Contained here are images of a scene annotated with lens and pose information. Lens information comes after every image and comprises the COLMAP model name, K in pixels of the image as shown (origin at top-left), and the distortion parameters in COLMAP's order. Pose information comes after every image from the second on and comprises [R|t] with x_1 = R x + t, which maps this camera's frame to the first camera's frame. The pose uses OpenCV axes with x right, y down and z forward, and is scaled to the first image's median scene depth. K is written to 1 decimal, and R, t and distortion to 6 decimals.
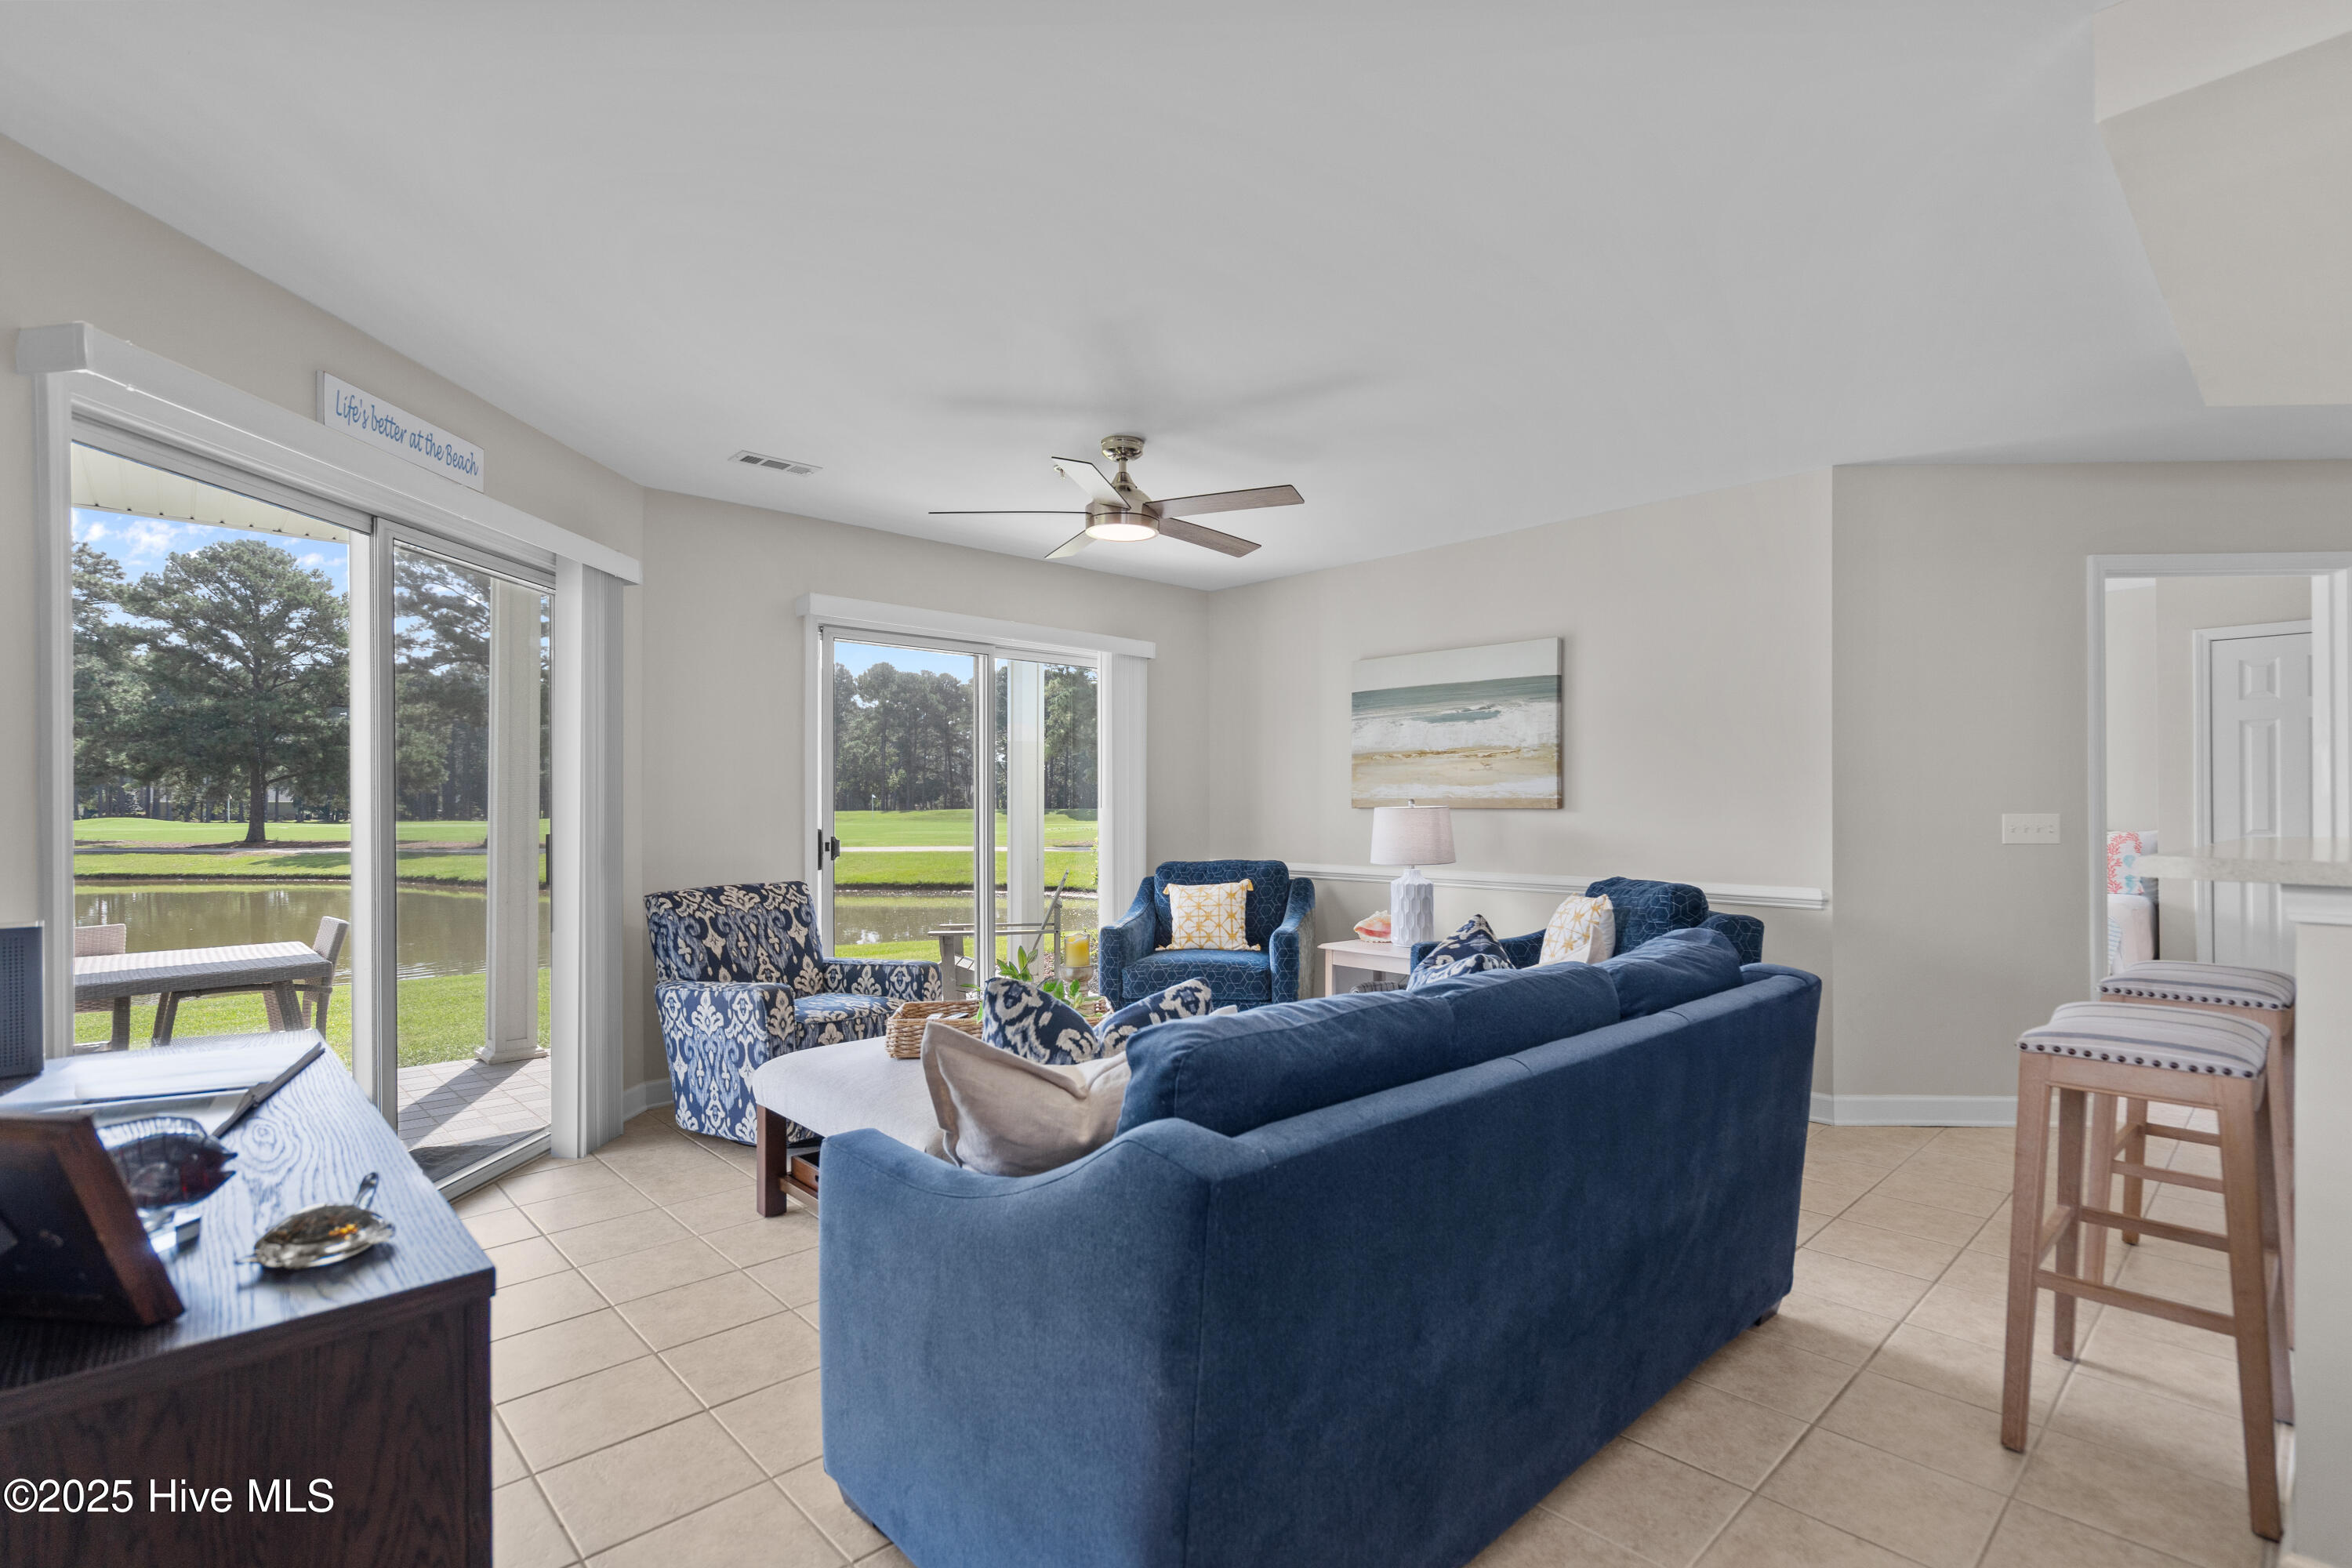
lens RADIAL K [[1092.5, 0, 1175.7], [0, 1092.5, 804.7], [0, 0, 1]] dist [-0.000334, -0.000250]
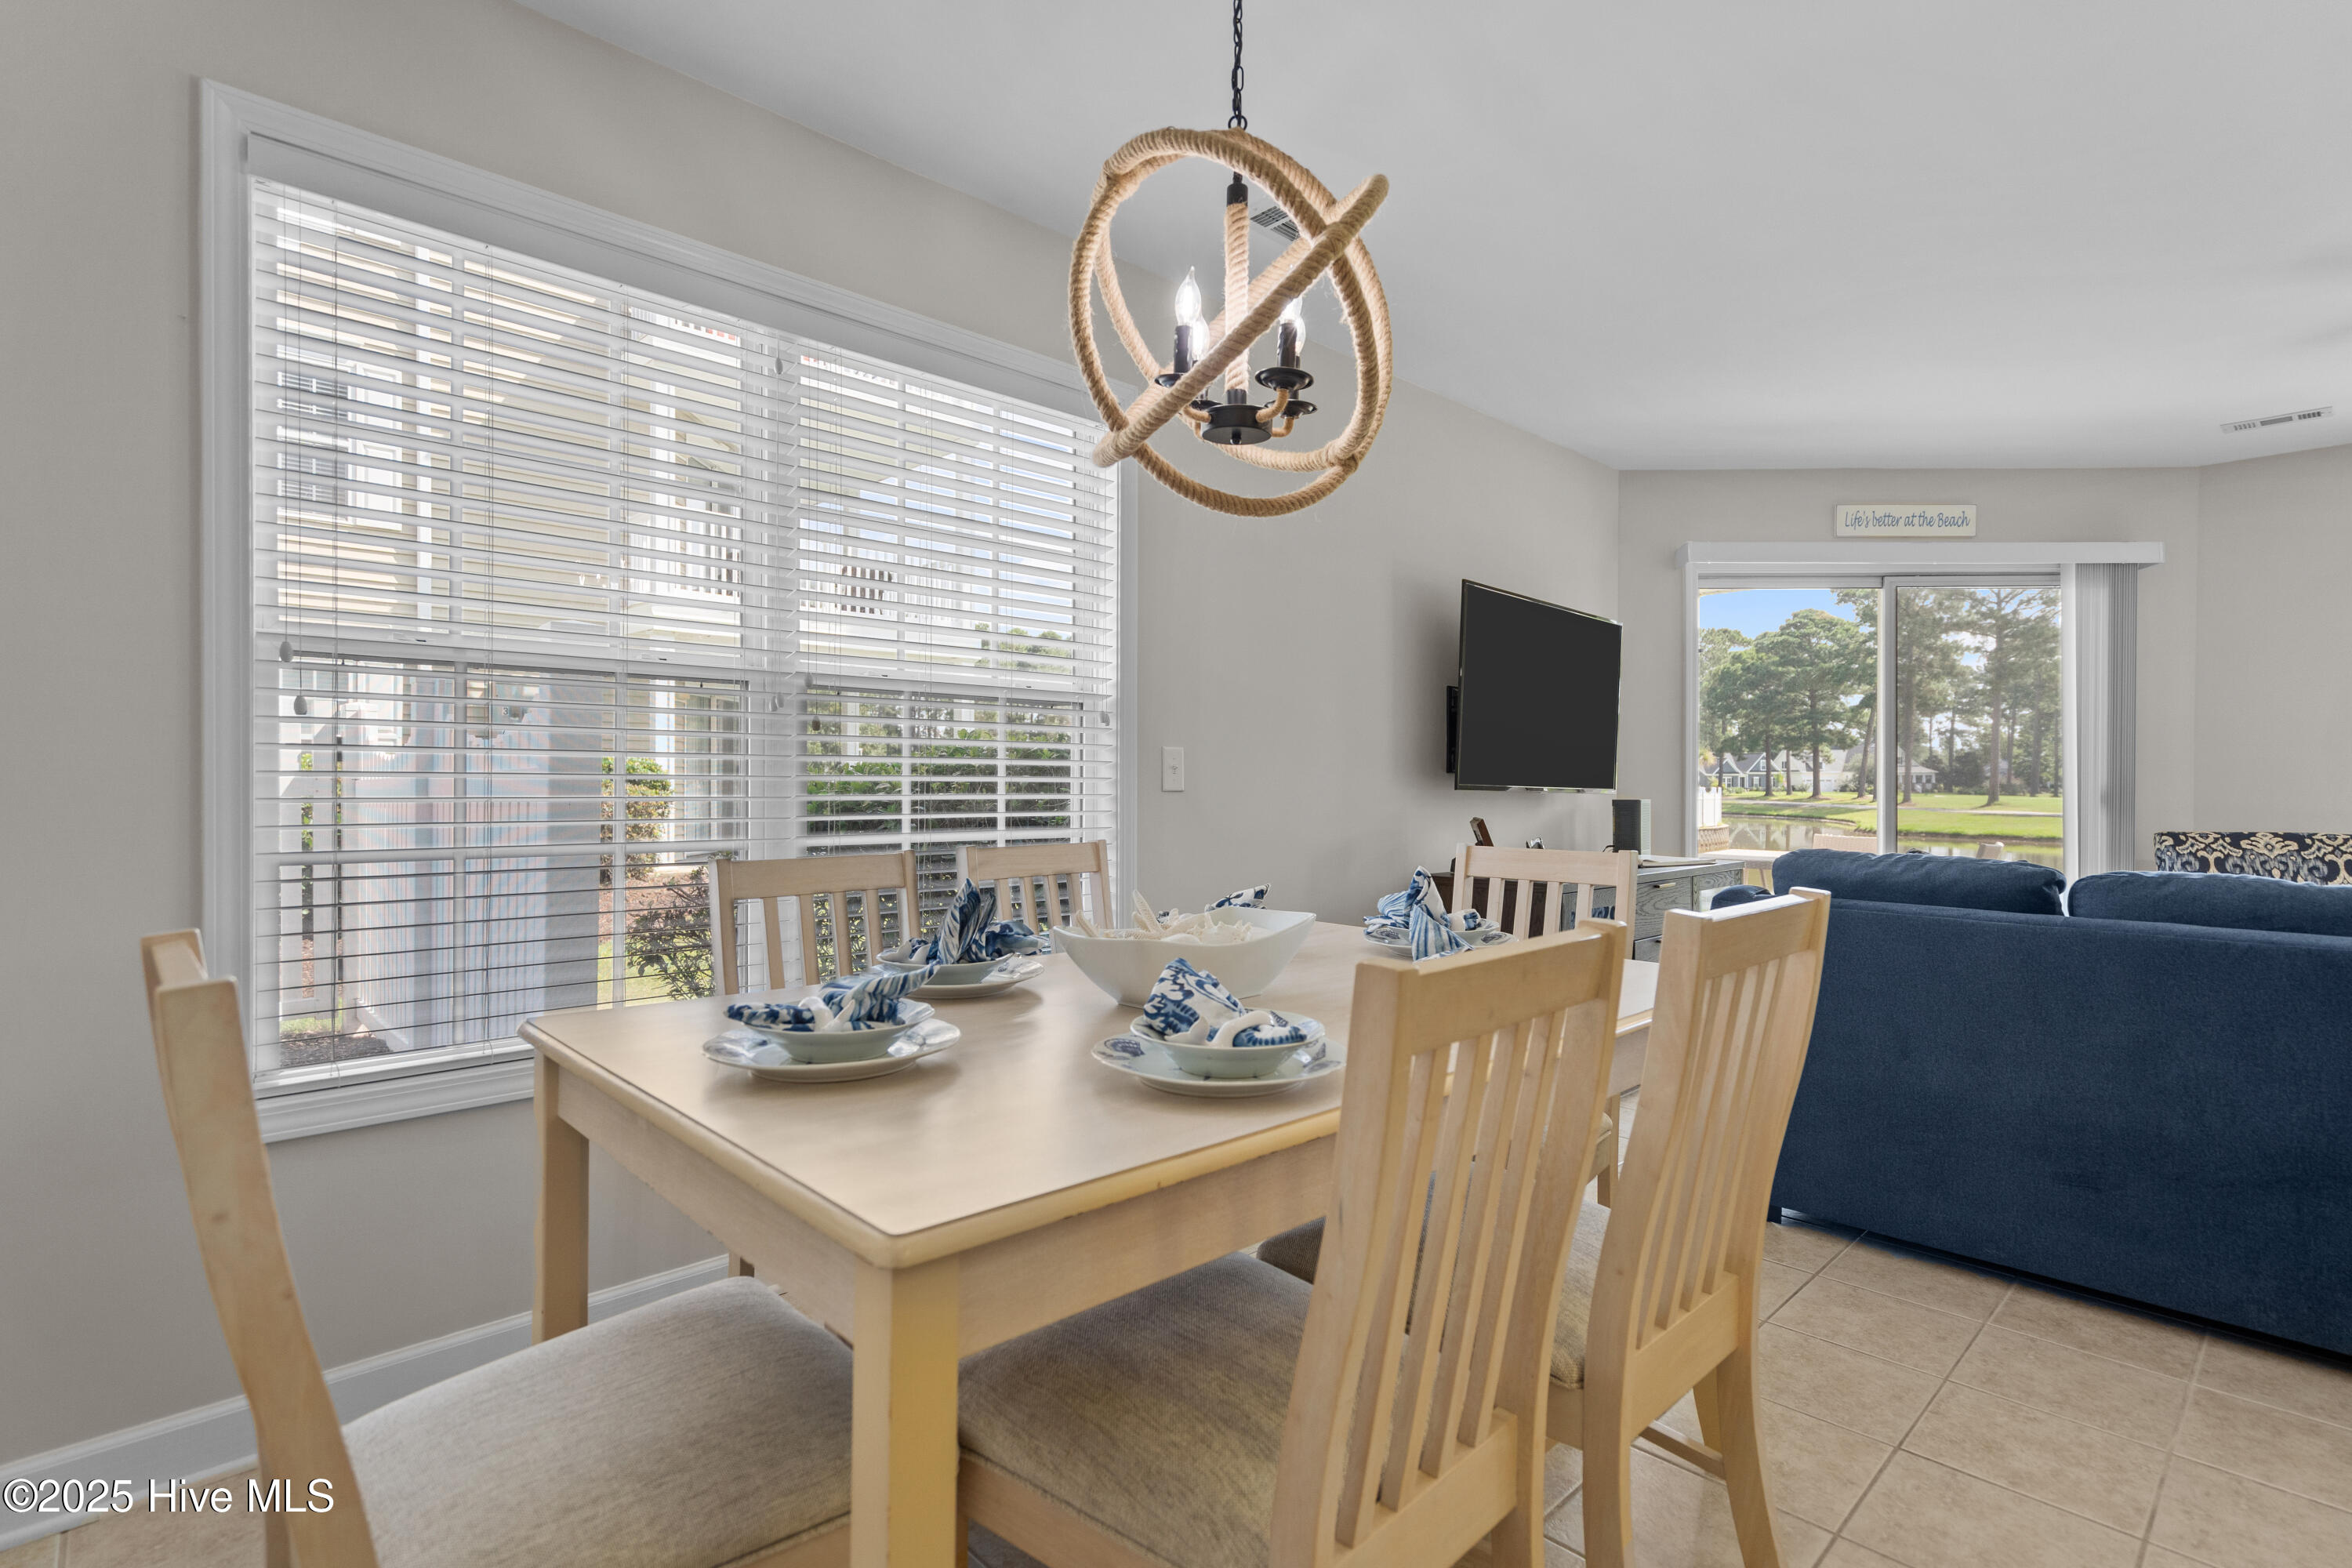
lens RADIAL K [[1118.9, 0, 1184.2], [0, 1118.9, 786.5], [0, 0, 1]] dist [0.003715, 0.000728]
pose [[0.006651, 0.006859, -0.999954, 0.672078], [-0.004748, 0.999965, 0.006828, 0.029322], [0.999967, 0.004702, 0.006683, -0.031722]]
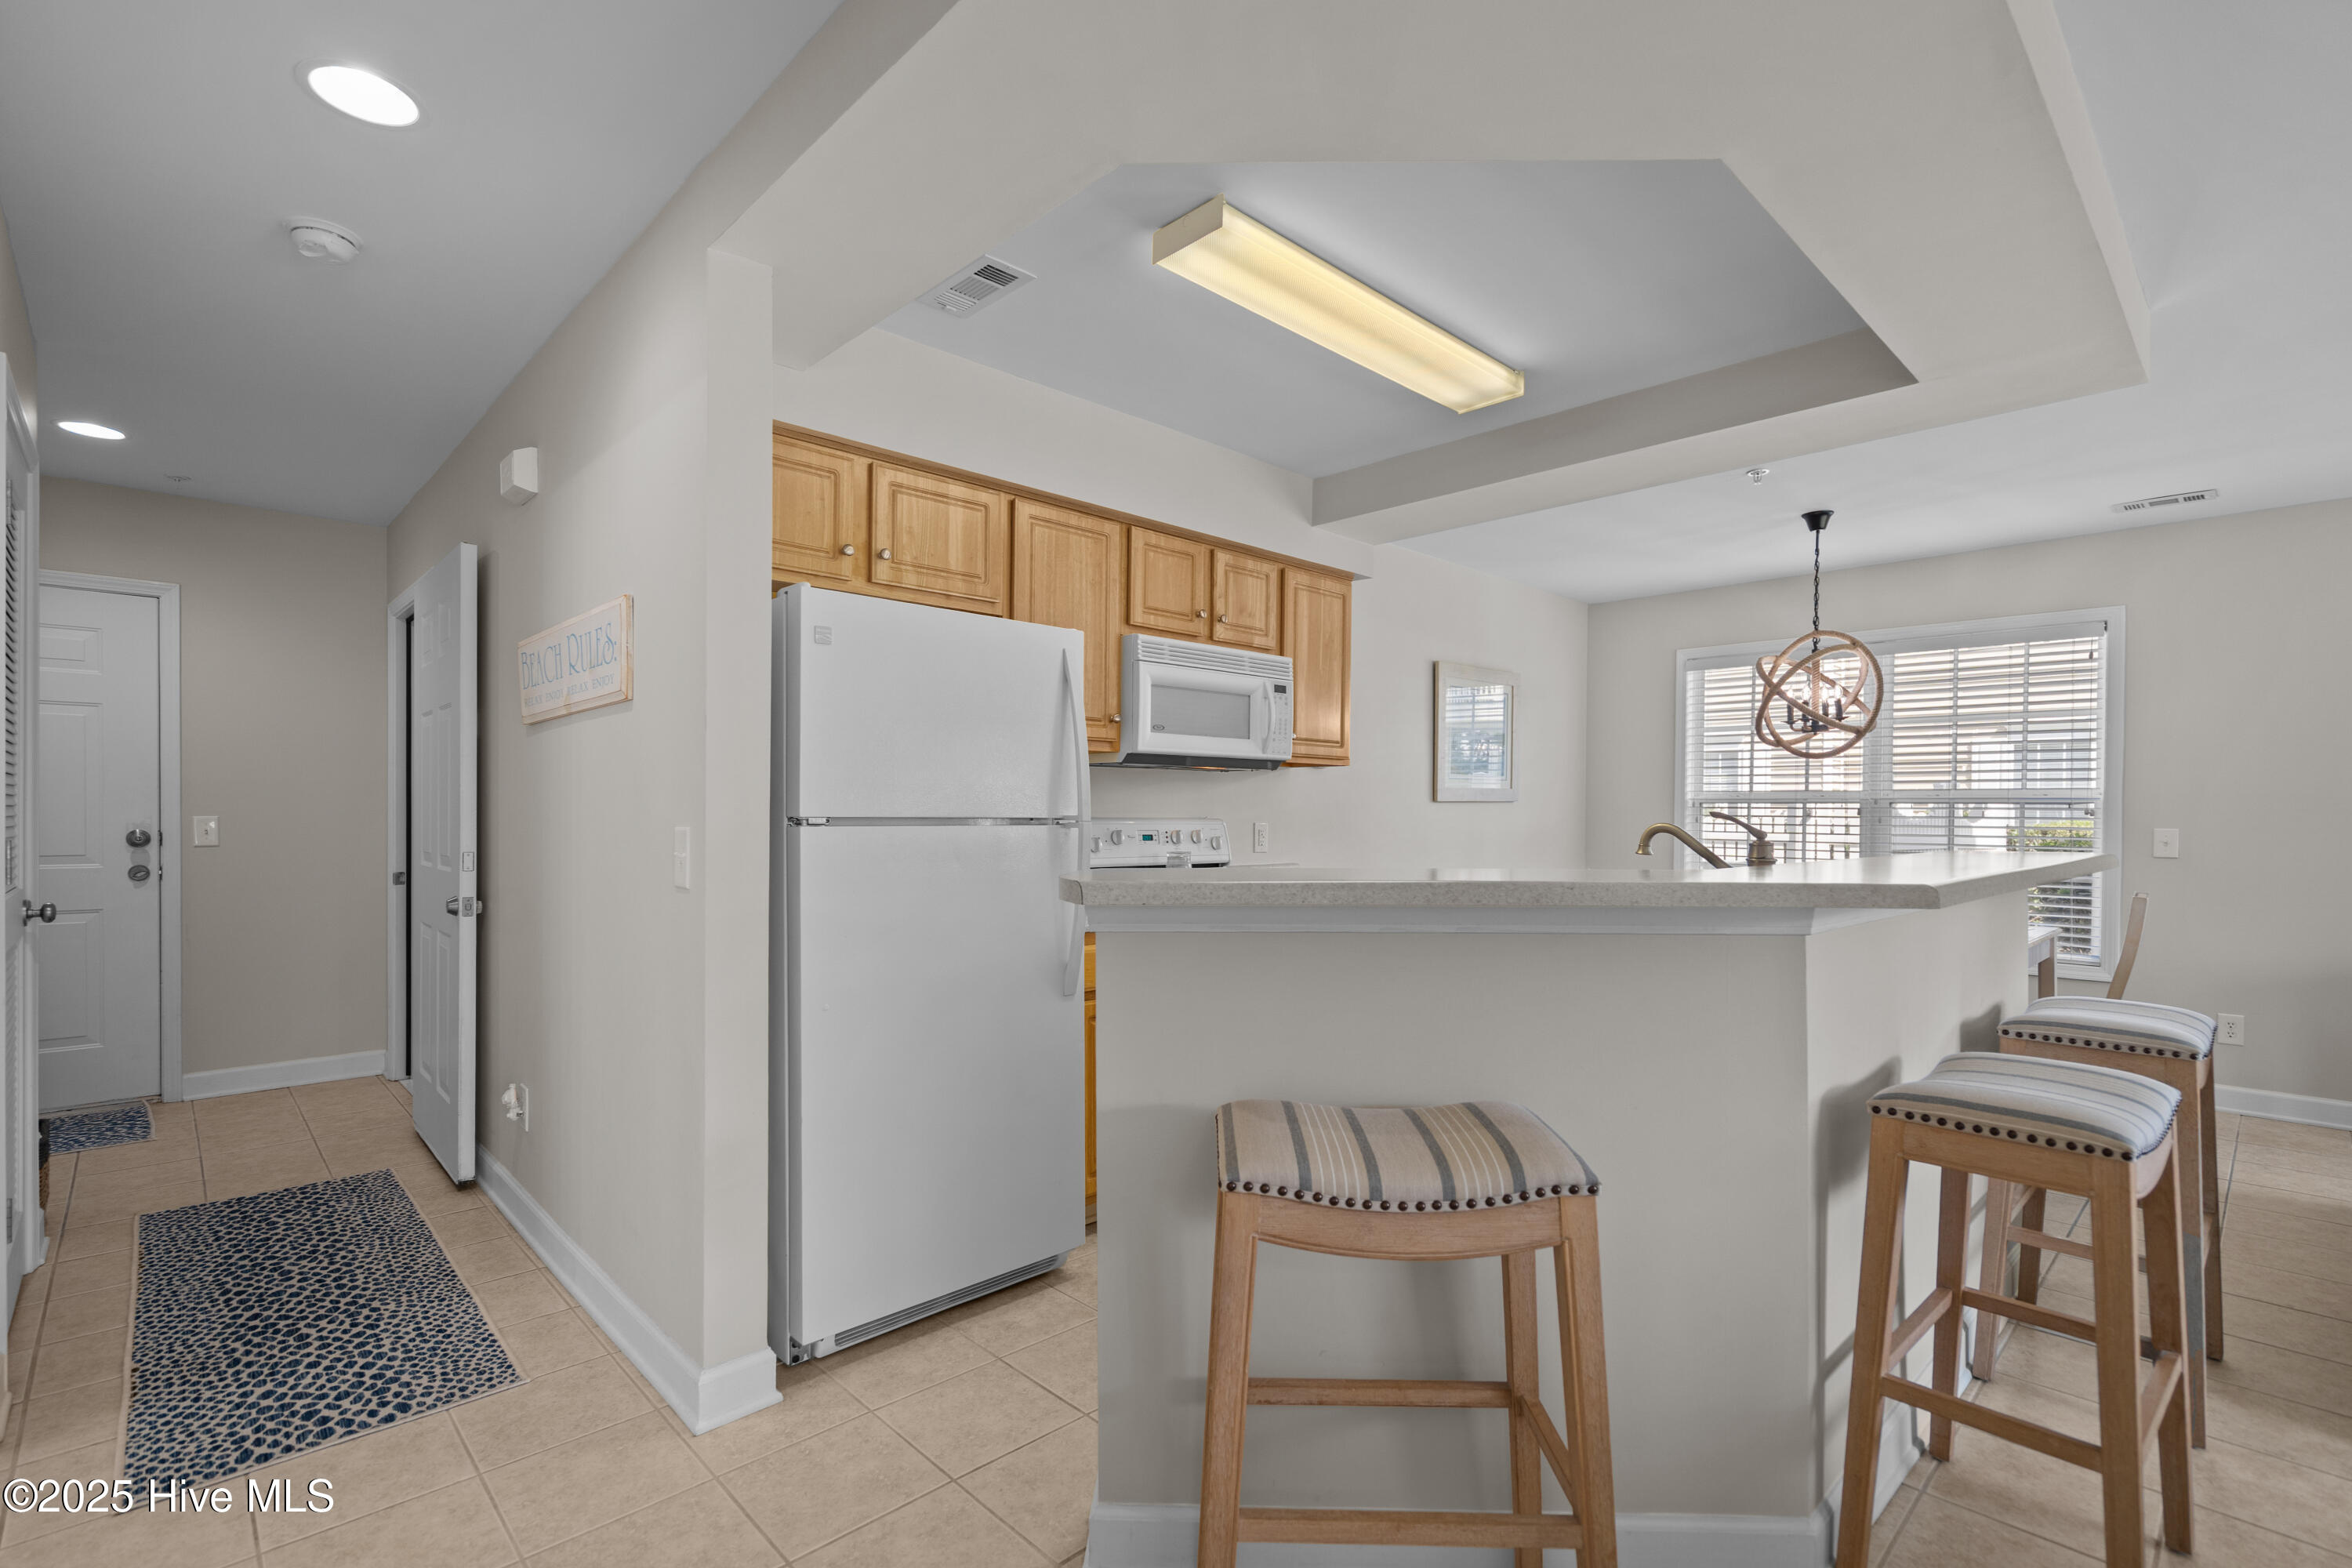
lens RADIAL K [[1074.7, 0, 1184.3], [0, 1074.7, 822.9], [0, 0, 1]] dist [-0.002676, -0.000295]
pose [[-0.999900, -0.005975, -0.012793, 0.935831], [-0.006077, 0.999950, 0.007978, -0.000814], [0.012744, 0.008055, -0.999886, 1.052931]]
